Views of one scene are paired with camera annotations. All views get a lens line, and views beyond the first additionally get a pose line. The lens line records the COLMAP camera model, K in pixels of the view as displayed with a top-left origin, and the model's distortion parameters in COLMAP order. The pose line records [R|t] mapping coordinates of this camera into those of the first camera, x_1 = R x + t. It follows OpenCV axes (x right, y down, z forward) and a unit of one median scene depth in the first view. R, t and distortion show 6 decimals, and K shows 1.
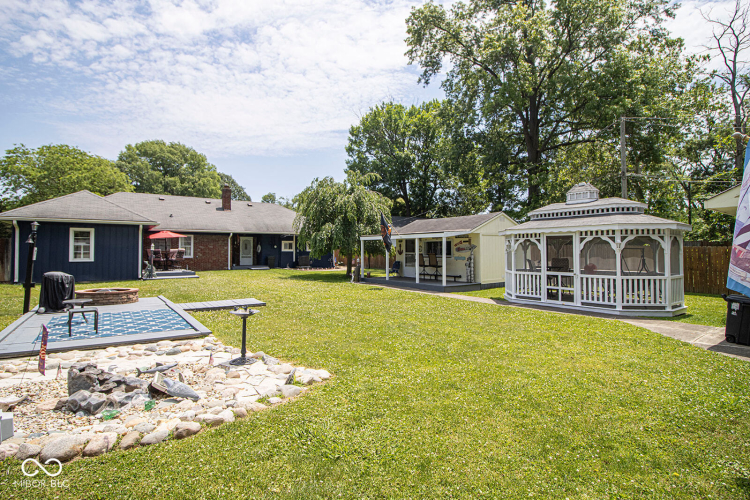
lens RADIAL K [[380.1, 0, 373.6], [0, 380.1, 235.5], [0, 0, 1]] dist [-0.003826, -0.000616]
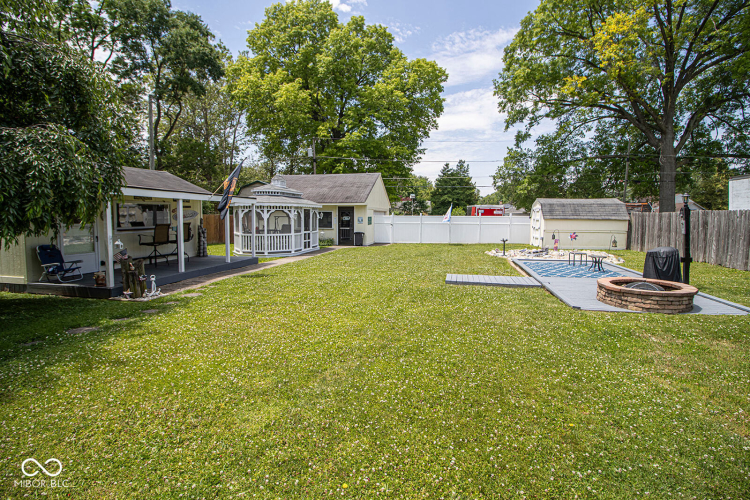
lens RADIAL K [[350.2, 0, 373.8], [0, 350.2, 239.2], [0, 0, 1]] dist [0.000152, -0.014443]
pose [[-0.658870, -0.050171, 0.750582, -0.716807], [-0.030564, 0.998735, 0.039928, 0.049895], [-0.751636, 0.003367, -0.659570, 1.473793]]
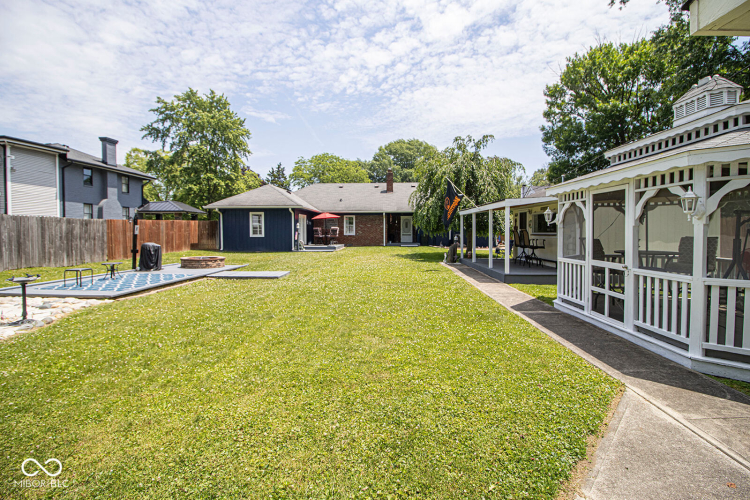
lens RADIAL K [[350.2, 0, 373.8], [0, 350.2, 239.2], [0, 0, 1]] dist [0.000152, -0.014443]
pose [[0.781140, 0.012234, -0.624236, 0.439183], [0.028124, 0.998104, 0.054755, 0.024331], [0.623722, -0.060327, 0.779315, 0.348054]]
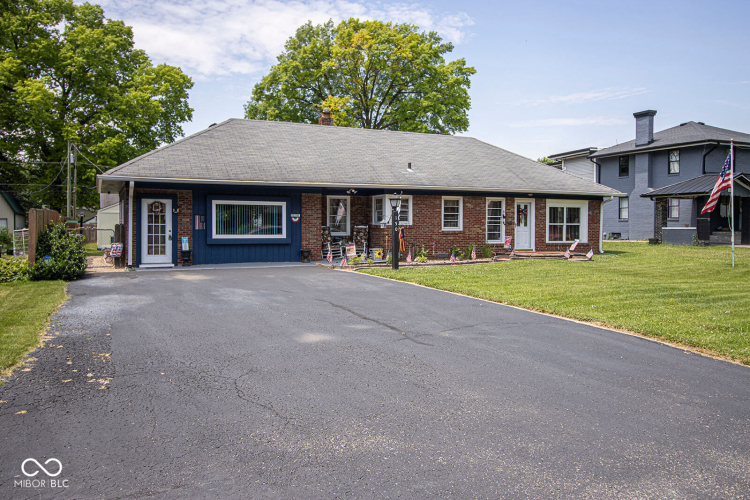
lens RADIAL K [[592.5, 0, 375.0], [0, 592.5, 250.0], [0, 0, 1]] dist [-0.001211, -0.000350]
pose [[-0.982585, -0.005470, 0.185734, -1.390679], [-0.005200, 0.999985, 0.001939, 0.165863], [-0.185741, 0.000939, -0.982598, 4.090337]]
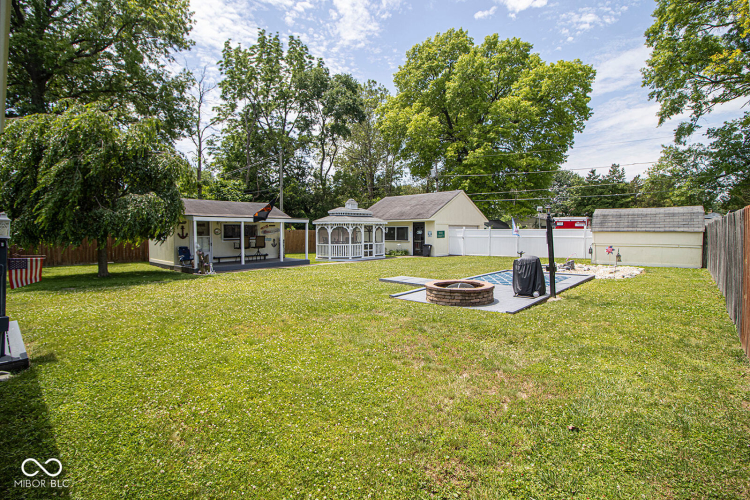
lens RADIAL K [[350.2, 0, 373.8], [0, 350.2, 239.2], [0, 0, 1]] dist [0.000152, -0.014443]
pose [[-0.197035, -0.019375, 0.980205, -1.172765], [-0.030663, 0.999437, 0.013591, 0.040561], [-0.979917, -0.027378, -0.197518, 1.109457]]
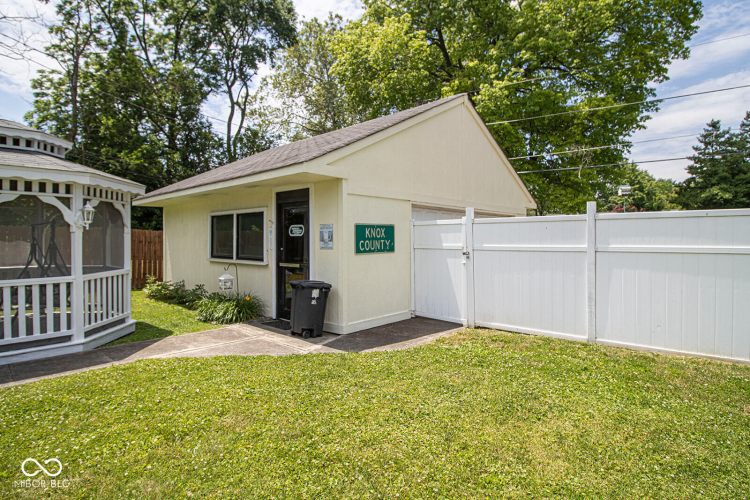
lens RADIAL K [[375.9, 0, 372.3], [0, 375.9, 239.6], [0, 0, 1]] dist [0.002143, -0.019056]
pose [[-0.191648, -0.000670, 0.981463, 0.056190], [-0.037484, 0.999275, -0.006637, 0.033796], [-0.980748, -0.038061, -0.191535, 0.515470]]
